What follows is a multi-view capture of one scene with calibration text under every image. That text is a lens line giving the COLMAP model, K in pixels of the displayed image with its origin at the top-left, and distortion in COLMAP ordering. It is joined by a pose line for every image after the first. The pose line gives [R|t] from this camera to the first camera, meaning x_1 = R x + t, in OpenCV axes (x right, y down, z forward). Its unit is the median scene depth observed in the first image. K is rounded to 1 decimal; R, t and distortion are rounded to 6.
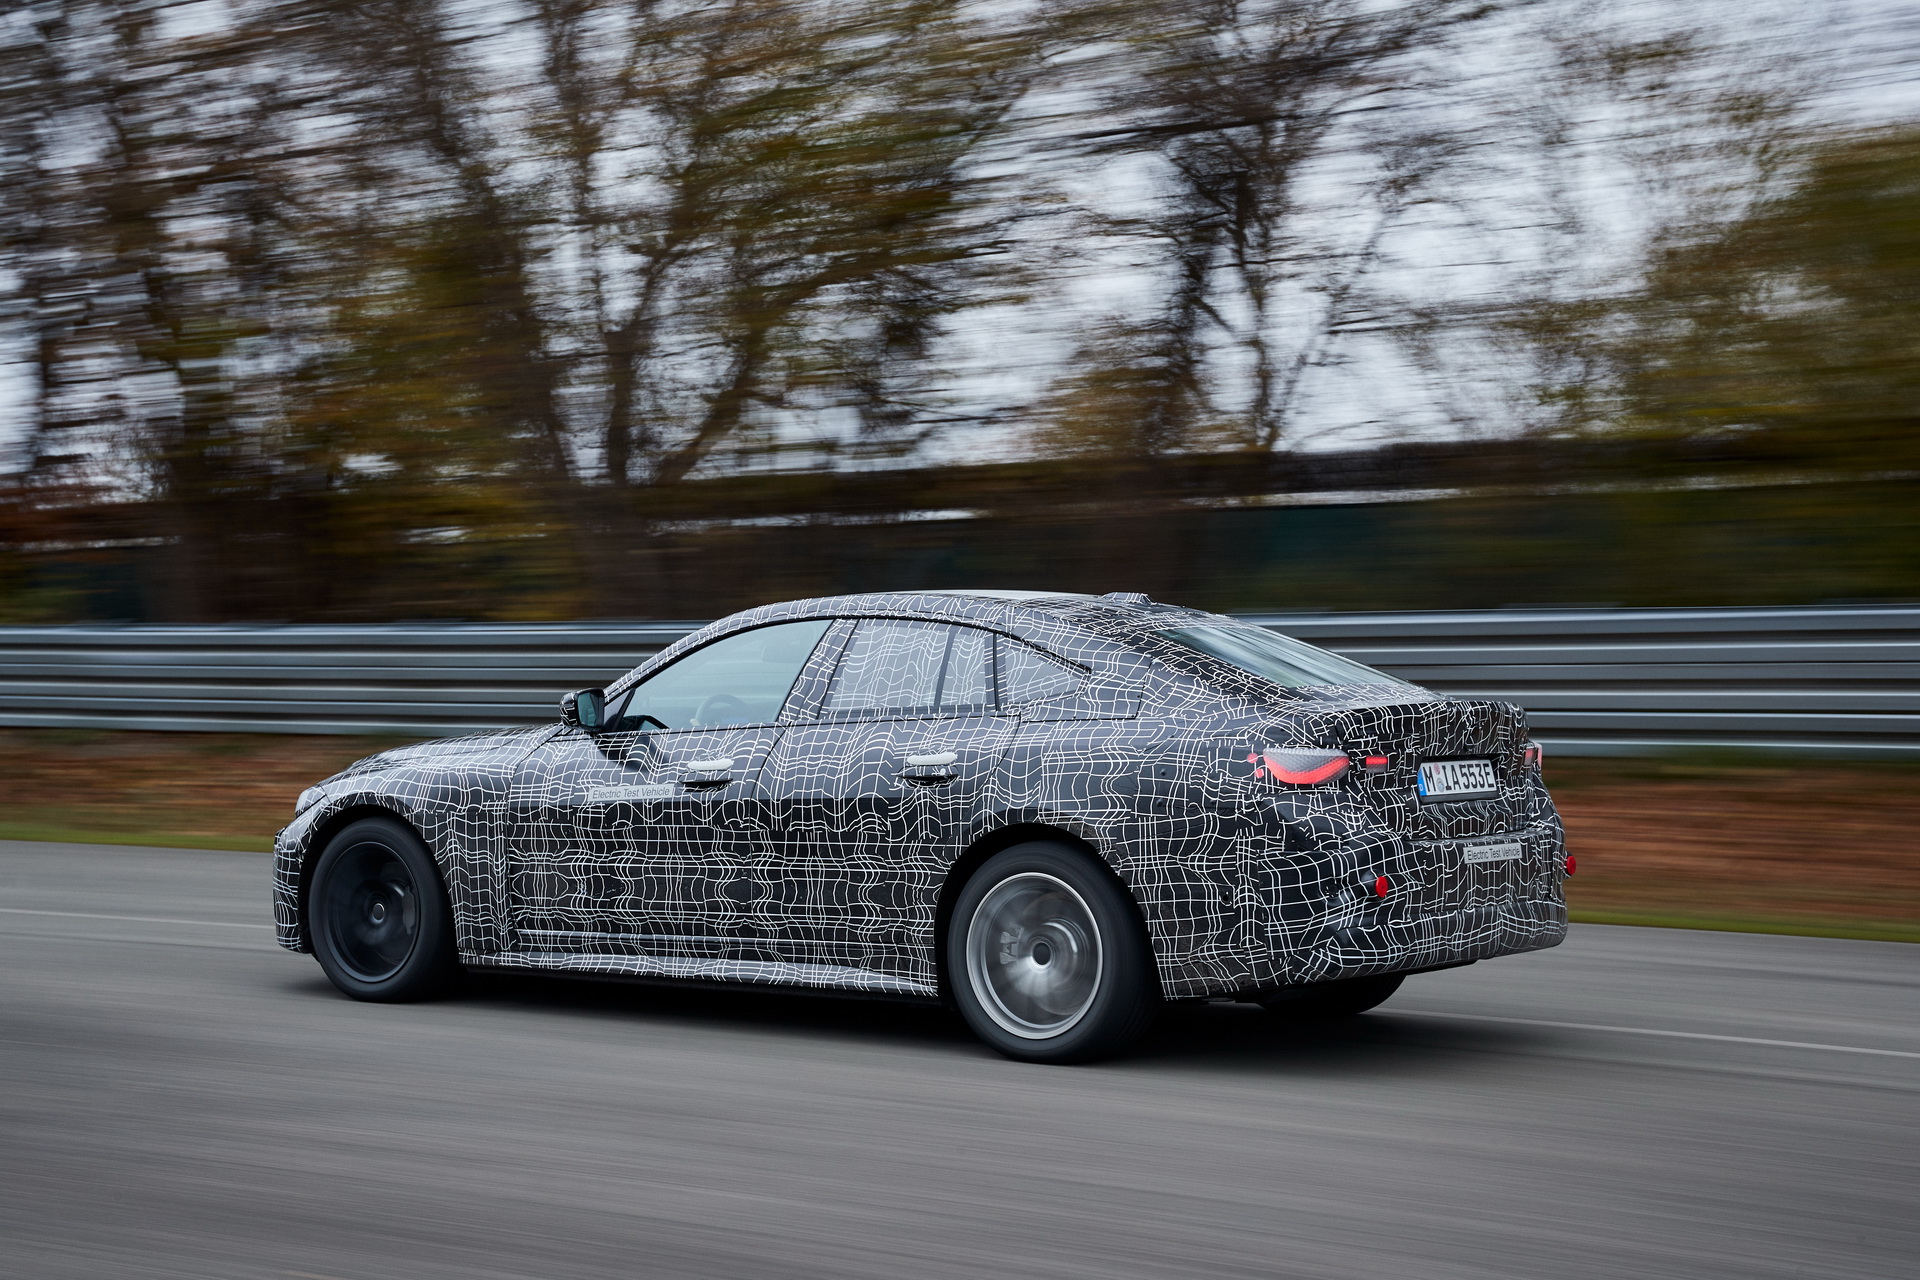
lens RADIAL K [[2923.2, 0, 960.0], [0, 2923.2, 640.0], [0, 0, 1]] dist [0.237192, 0.023056]
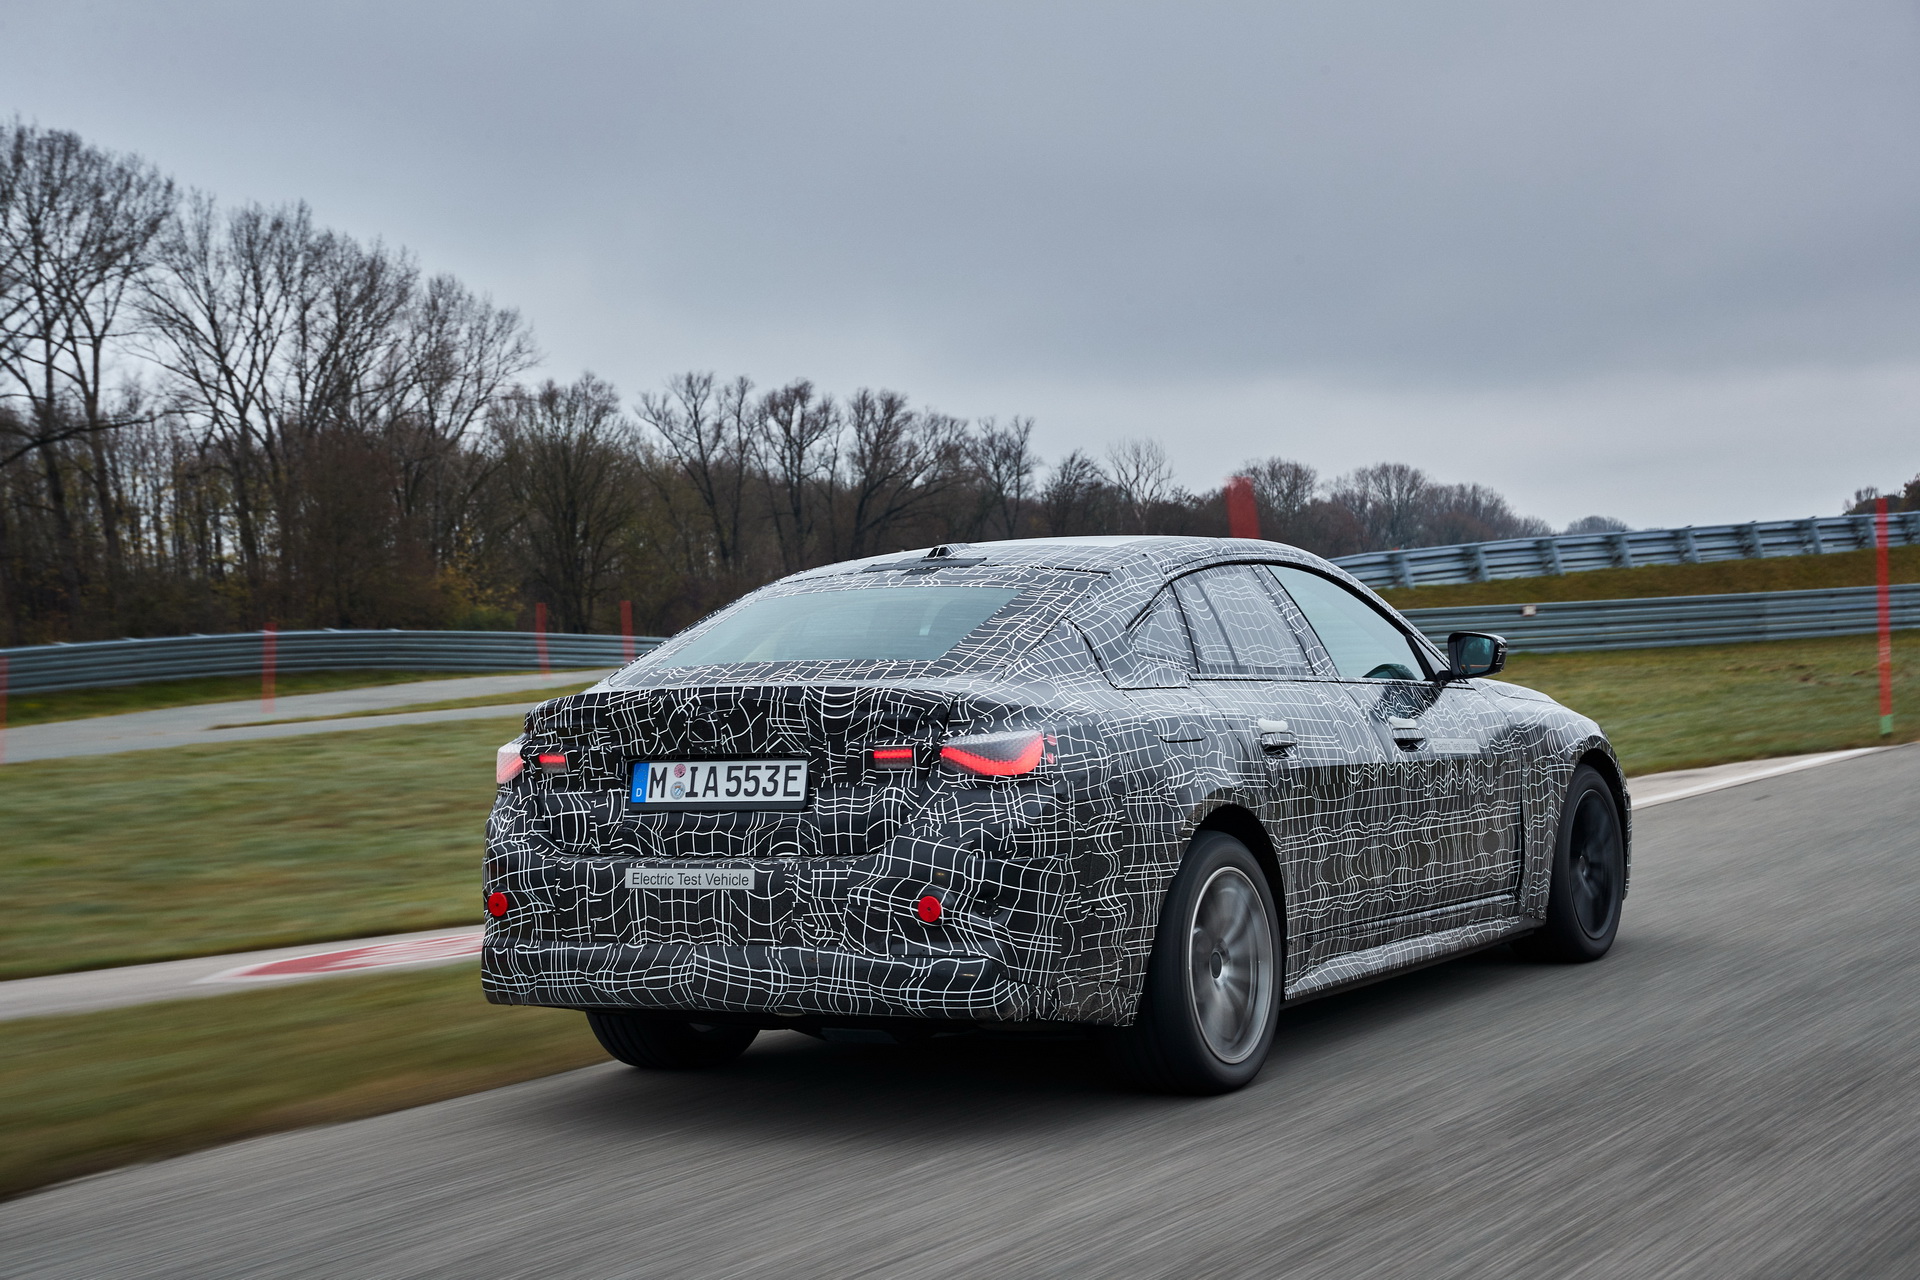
lens RADIAL K [[2923.2, 0, 960.0], [0, 2923.2, 640.0], [0, 0, 1]] dist [0.237192, 0.023056]
pose [[0.121164, -0.000291, -0.992633, 0.940421], [0.050228, 0.998721, 0.005838, 0.006744], [0.991361, -0.050565, 0.121023, 0.945836]]
